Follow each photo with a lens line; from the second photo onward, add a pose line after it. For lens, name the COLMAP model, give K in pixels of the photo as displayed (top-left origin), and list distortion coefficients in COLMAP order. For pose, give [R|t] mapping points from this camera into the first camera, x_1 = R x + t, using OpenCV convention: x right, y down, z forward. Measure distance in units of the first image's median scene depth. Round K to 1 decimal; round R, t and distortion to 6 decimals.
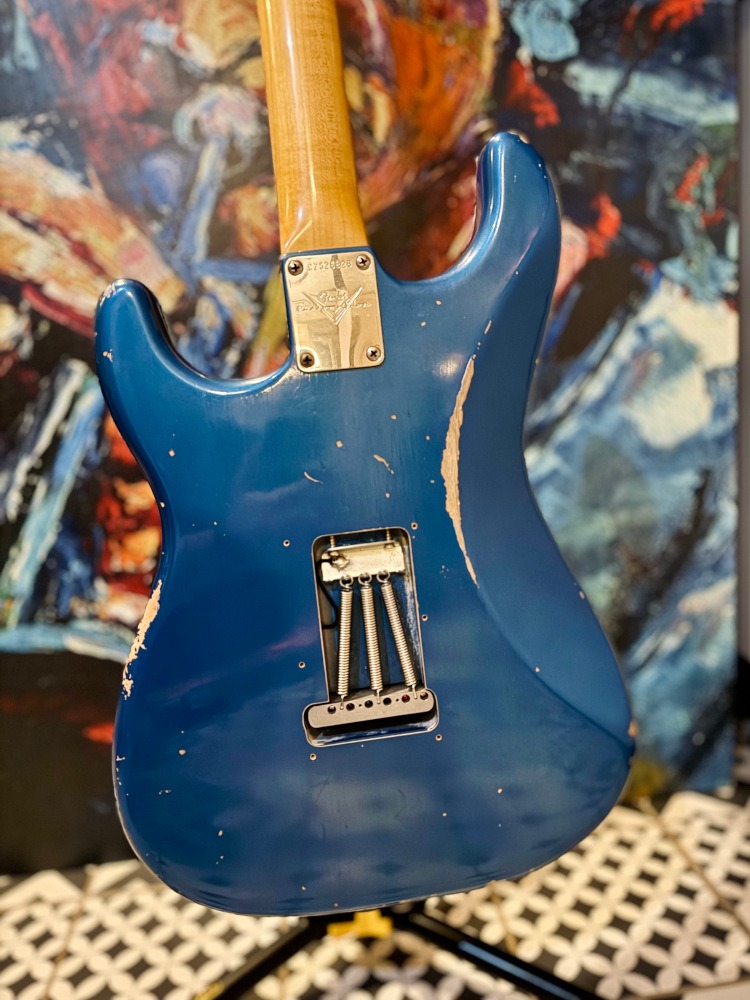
lens RADIAL K [[729.2, 0, 371.5], [0, 729.2, 497.9], [0, 0, 1]] dist [-0.017065, -0.003821]
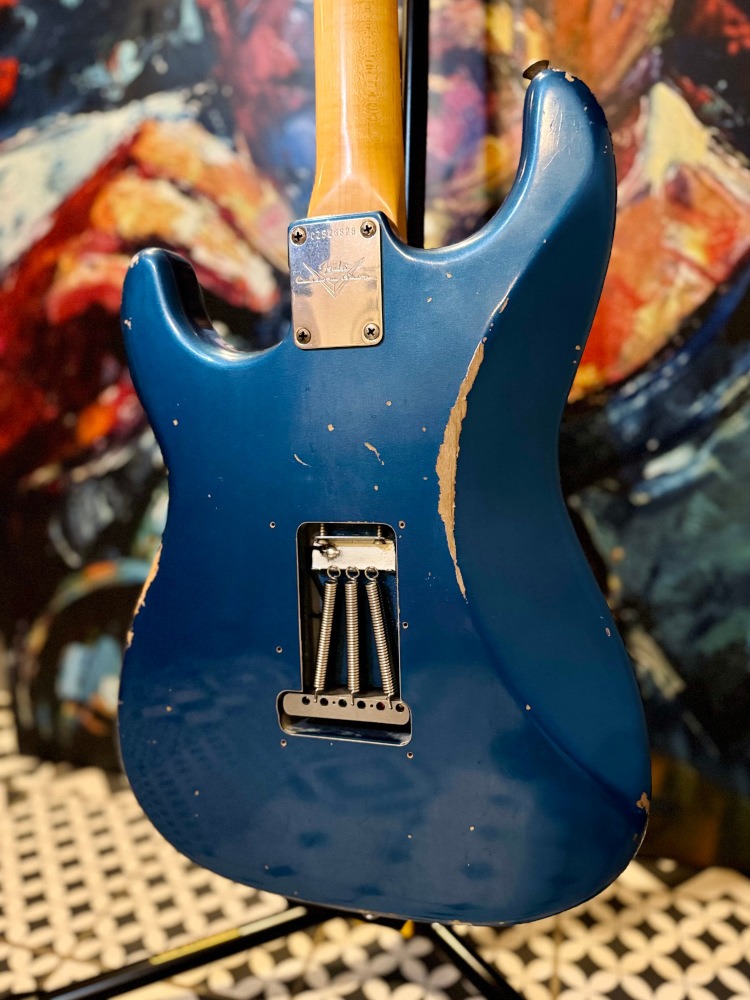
lens RADIAL K [[729.2, 0, 371.2], [0, 729.2, 498.6], [0, 0, 1]] dist [-0.017065, -0.003821]
pose [[0.927679, 0.121791, -0.352958, 0.208402], [-0.102884, 0.992090, 0.071918, -0.033670], [0.358925, -0.030403, 0.932871, 0.084974]]
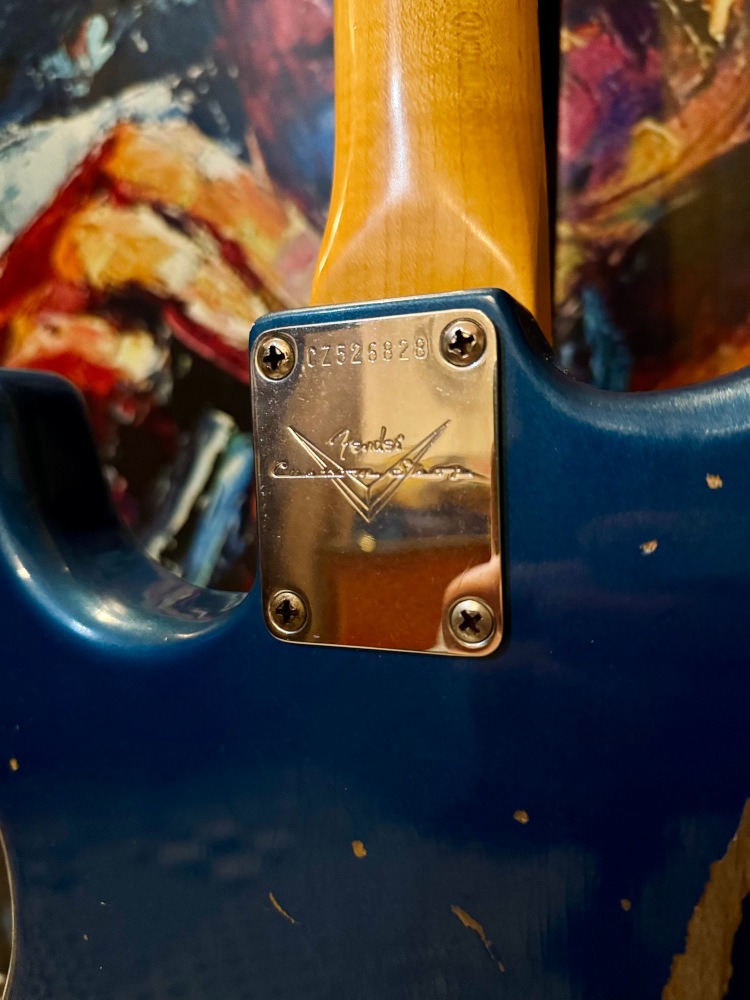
lens RADIAL K [[763.0, 0, 369.8], [0, 763.0, 495.6], [0, 0, 1]] dist [-0.062152, 0.009755]
pose [[0.888274, 0.109471, -0.446077, 0.063598], [-0.096089, 0.993982, 0.052590, -0.160128], [0.449150, -0.003851, 0.893448, 0.403867]]
